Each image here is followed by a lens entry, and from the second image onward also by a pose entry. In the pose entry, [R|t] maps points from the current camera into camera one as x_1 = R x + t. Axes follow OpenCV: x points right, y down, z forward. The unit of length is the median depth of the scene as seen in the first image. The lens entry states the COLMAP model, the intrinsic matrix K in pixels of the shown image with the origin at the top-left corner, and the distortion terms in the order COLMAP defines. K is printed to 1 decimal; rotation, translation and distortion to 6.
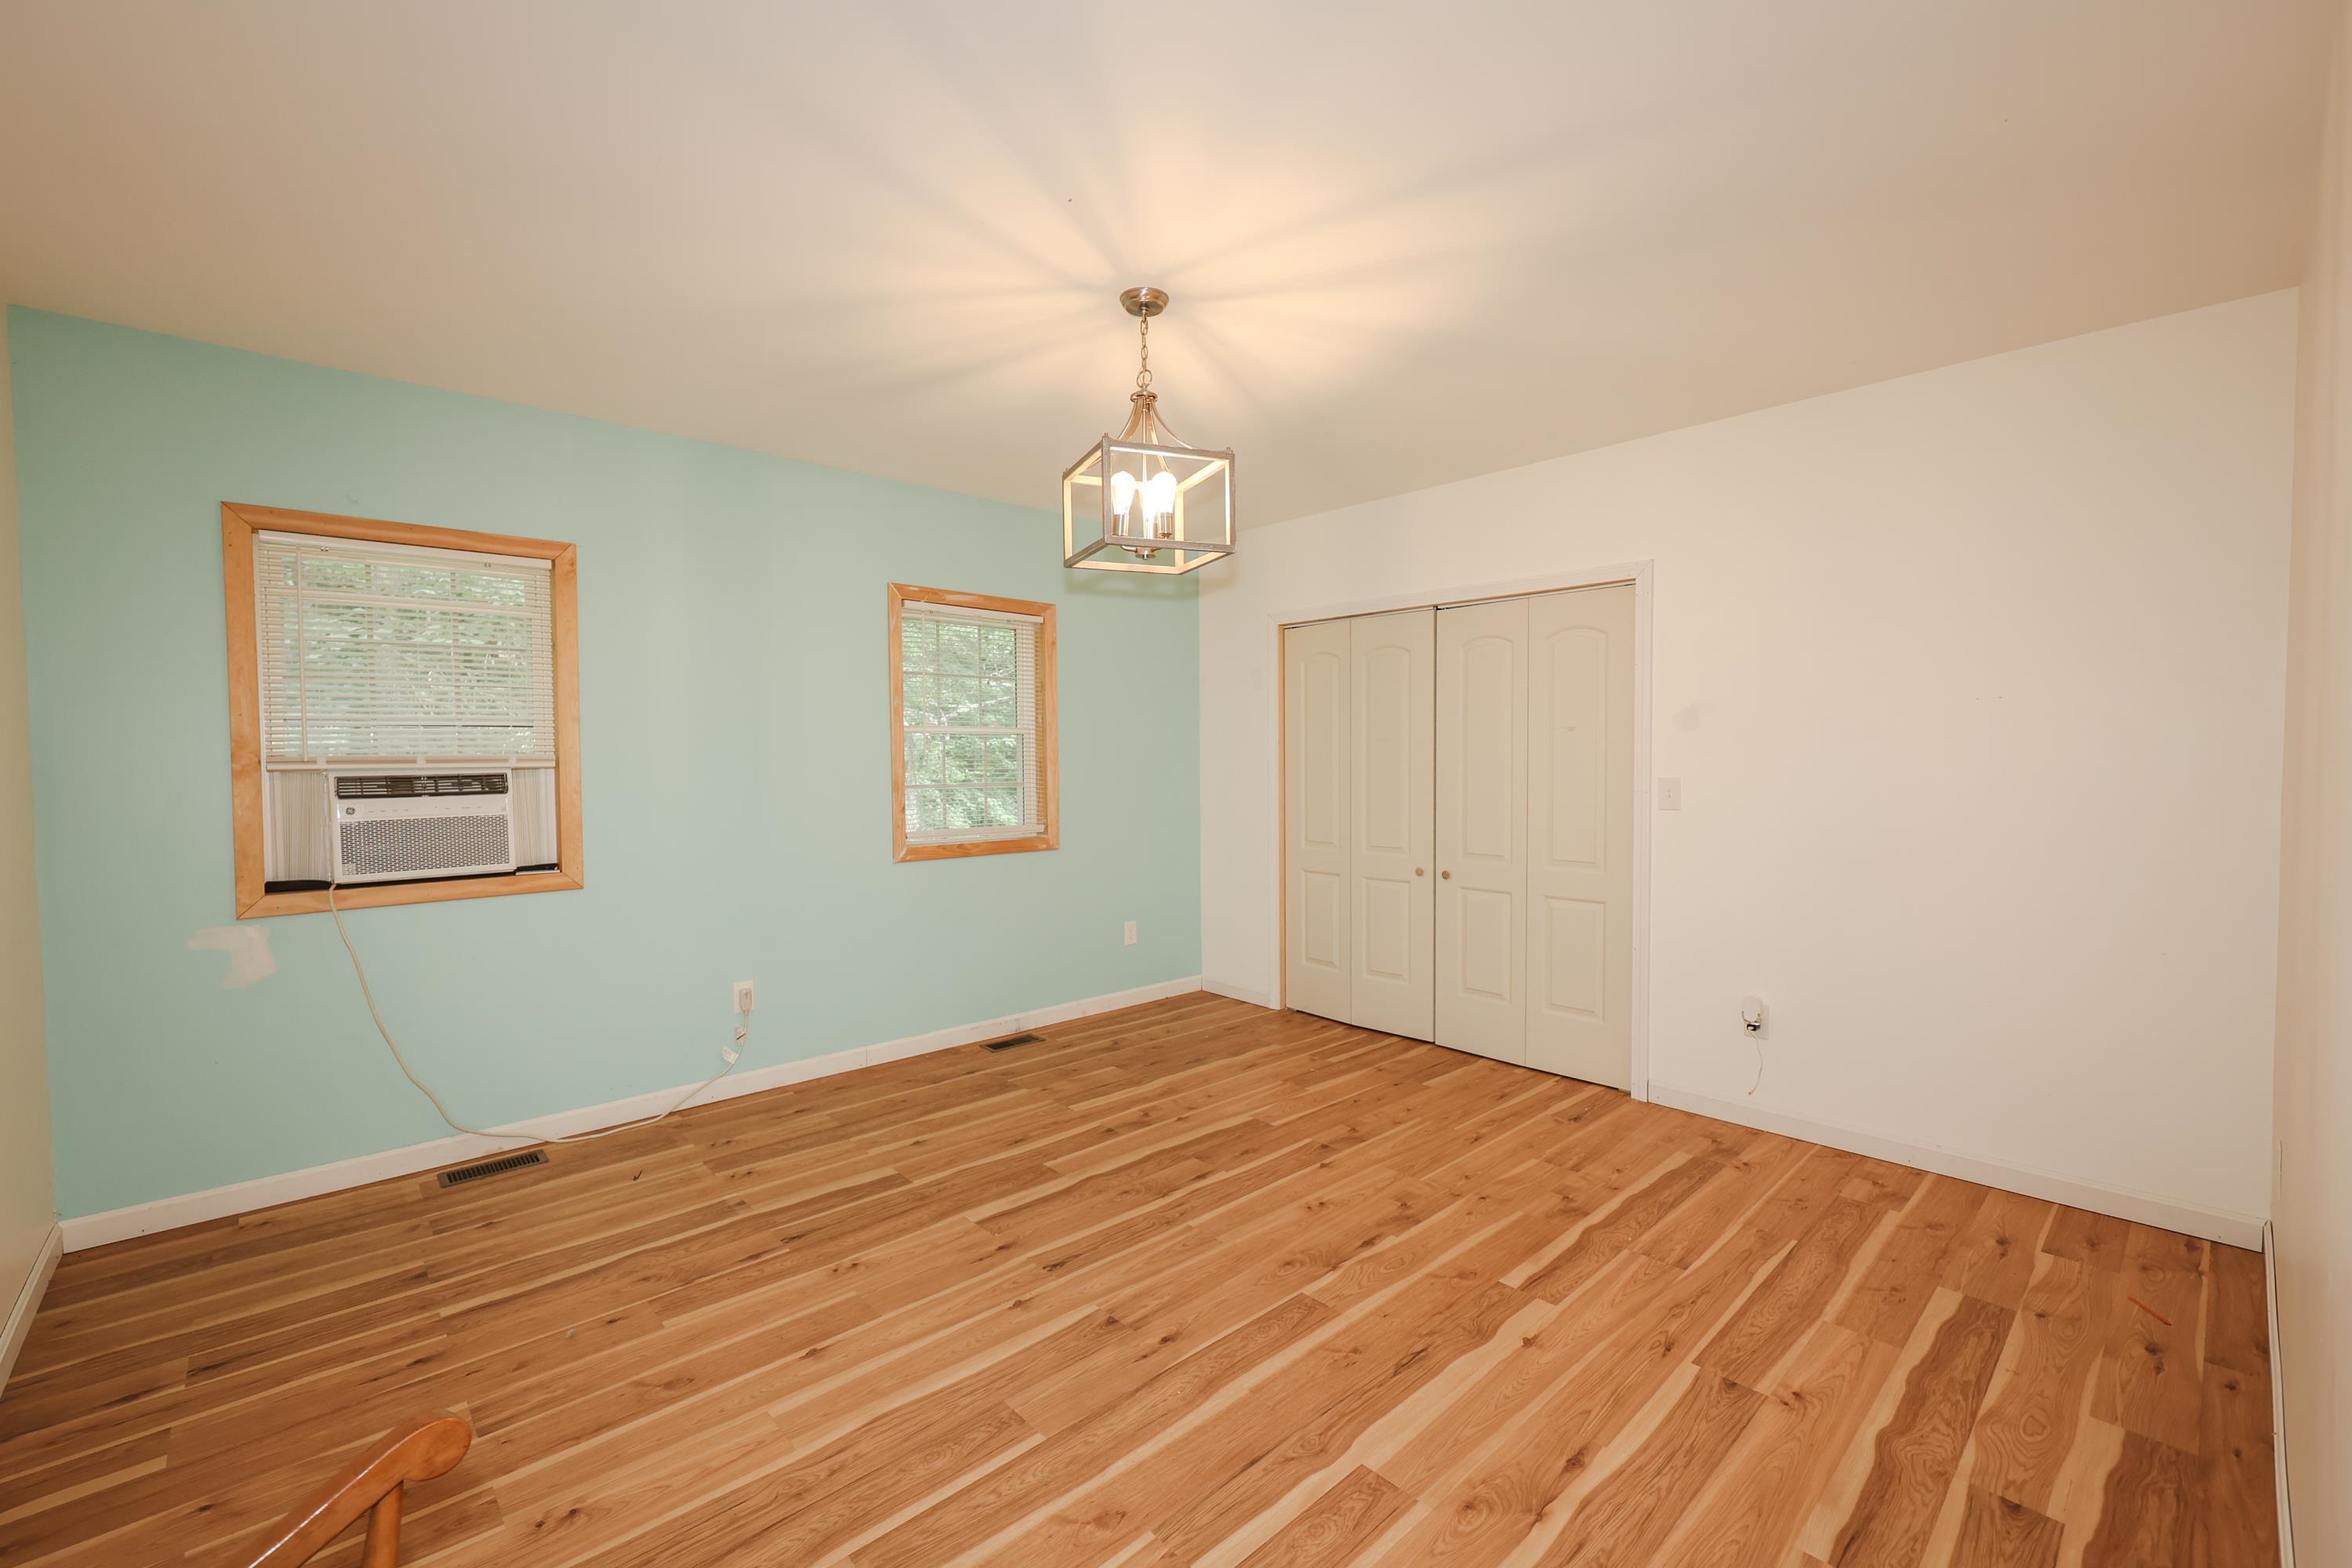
lens RADIAL K [[958.5, 0, 1170.5], [0, 958.5, 788.5], [0, 0, 1]] dist [0.002951, 0.000038]
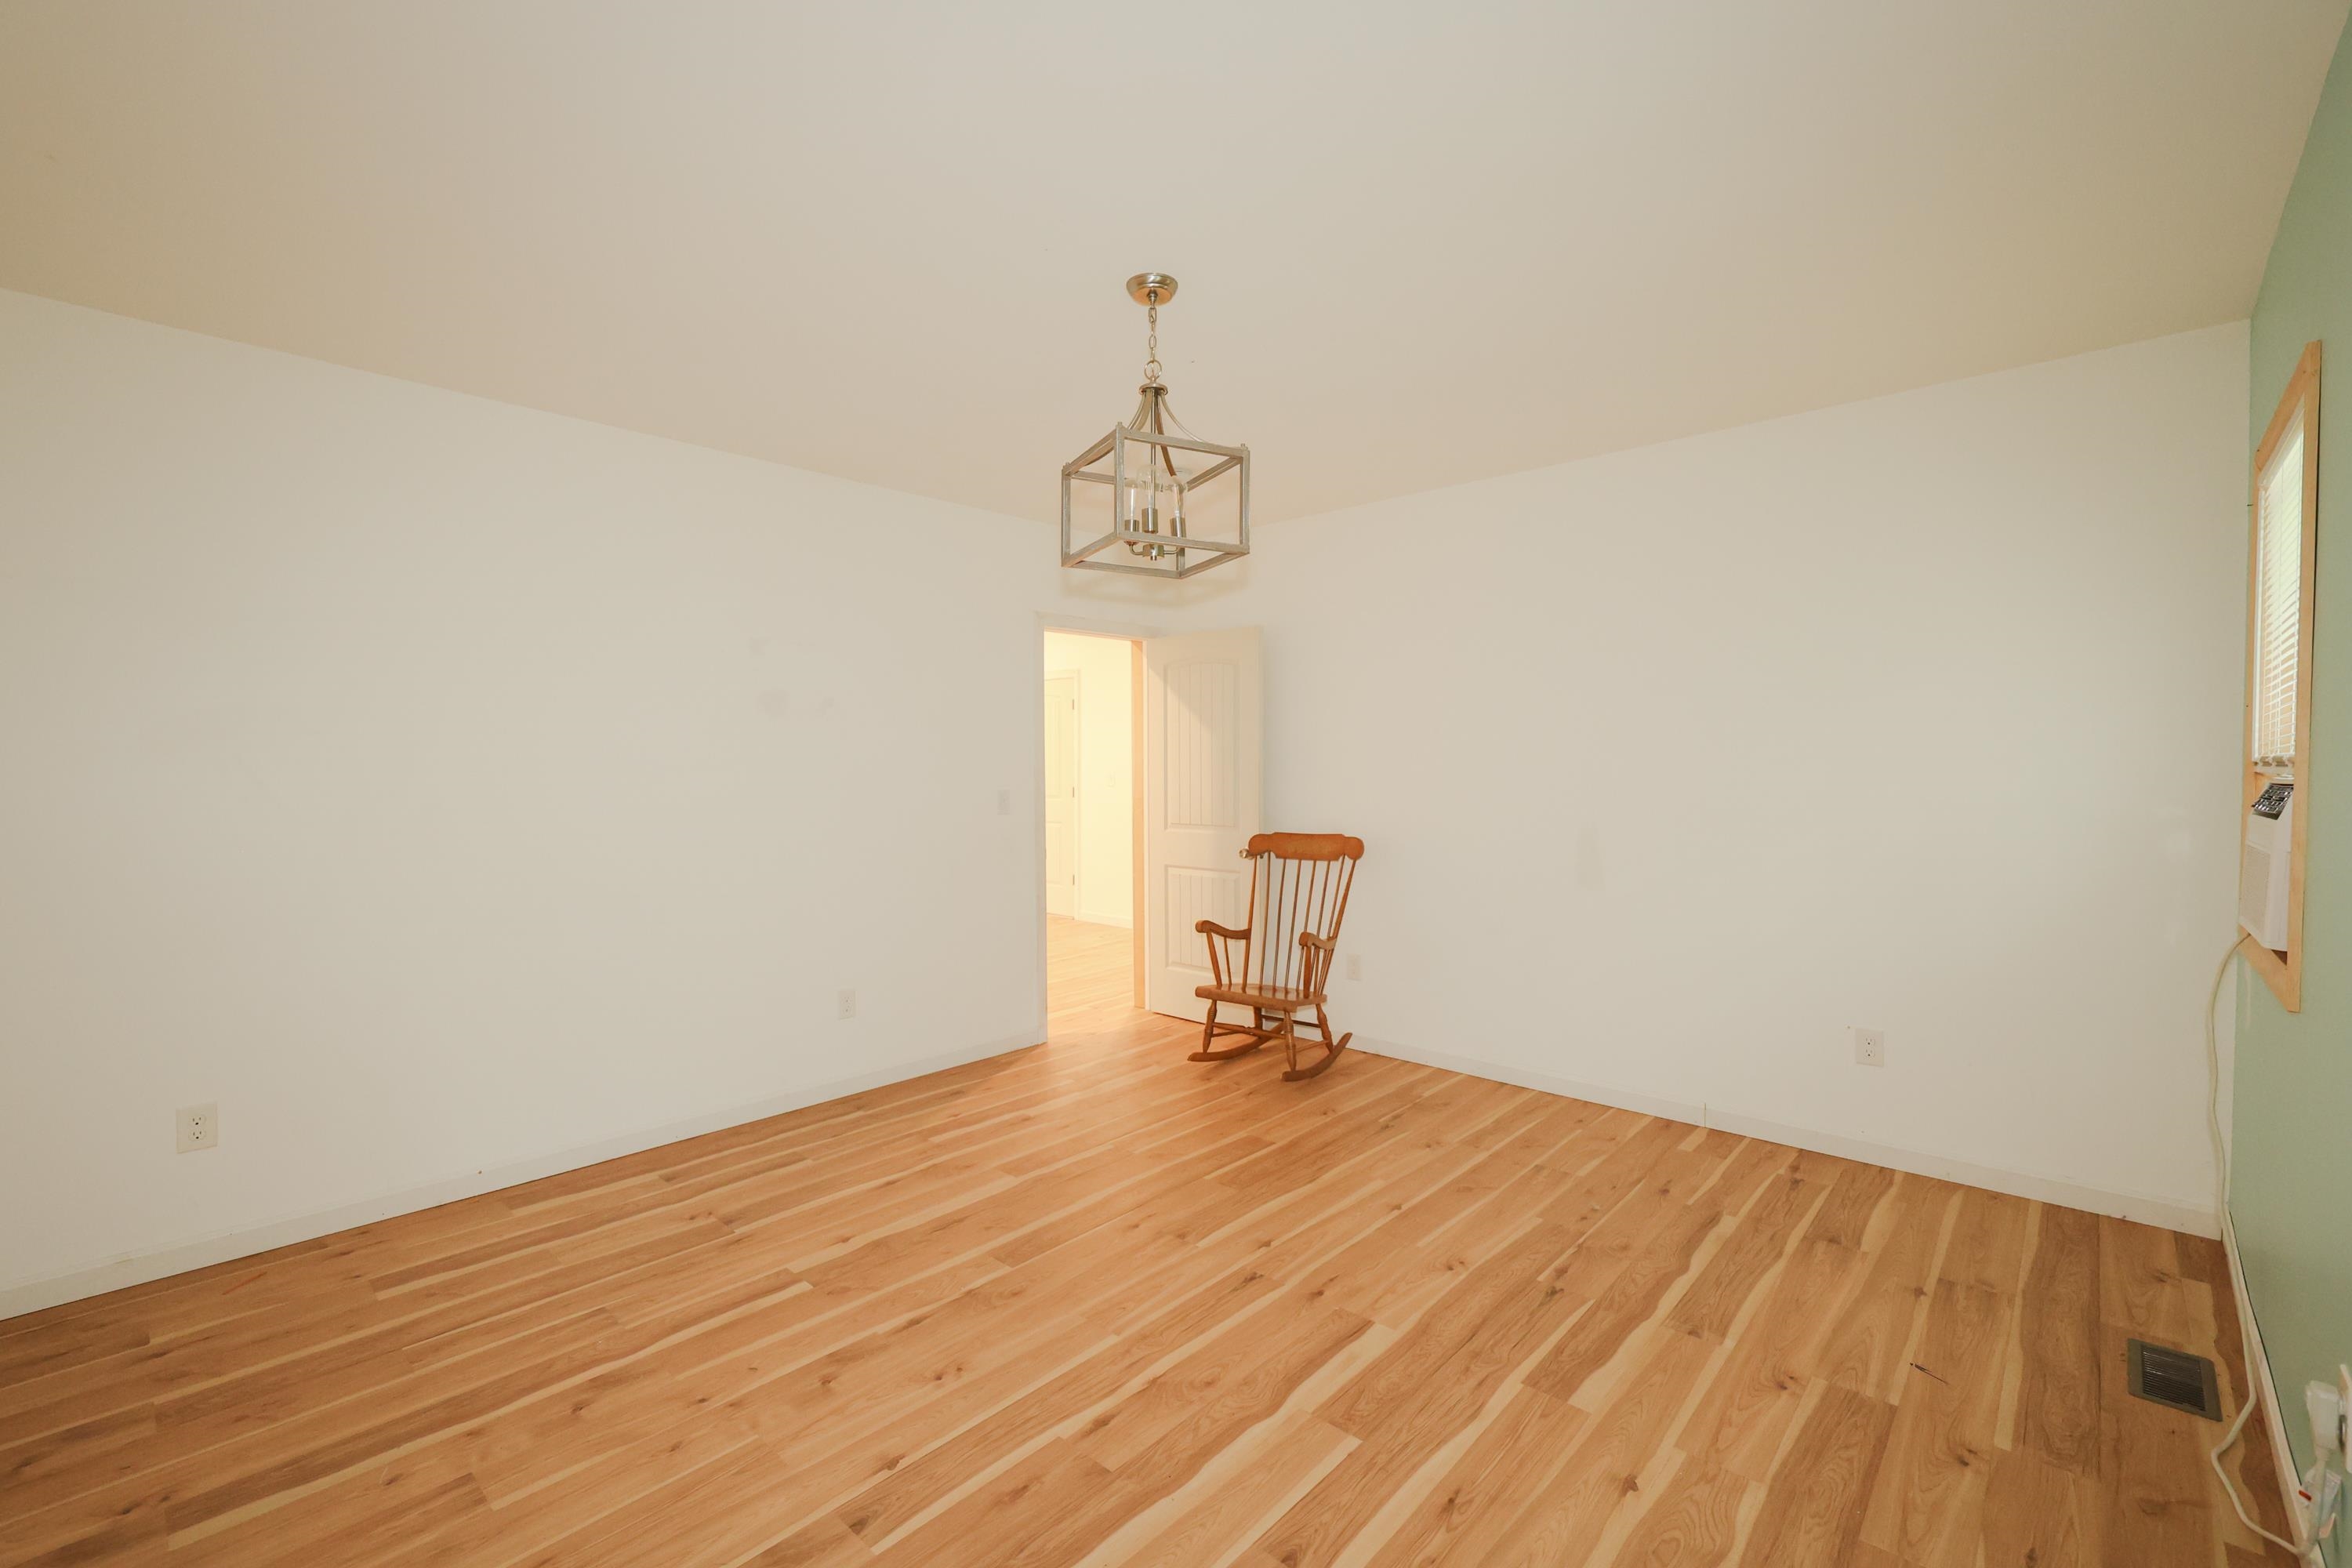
lens RADIAL K [[958.5, 0, 1170.5], [0, 958.5, 788.5], [0, 0, 1]] dist [0.002951, 0.000038]
pose [[-0.996572, 0.014399, -0.081461, 0.037018], [0.009758, 0.998322, 0.057087, -0.065495], [0.082147, 0.056097, -0.995040, 1.893054]]
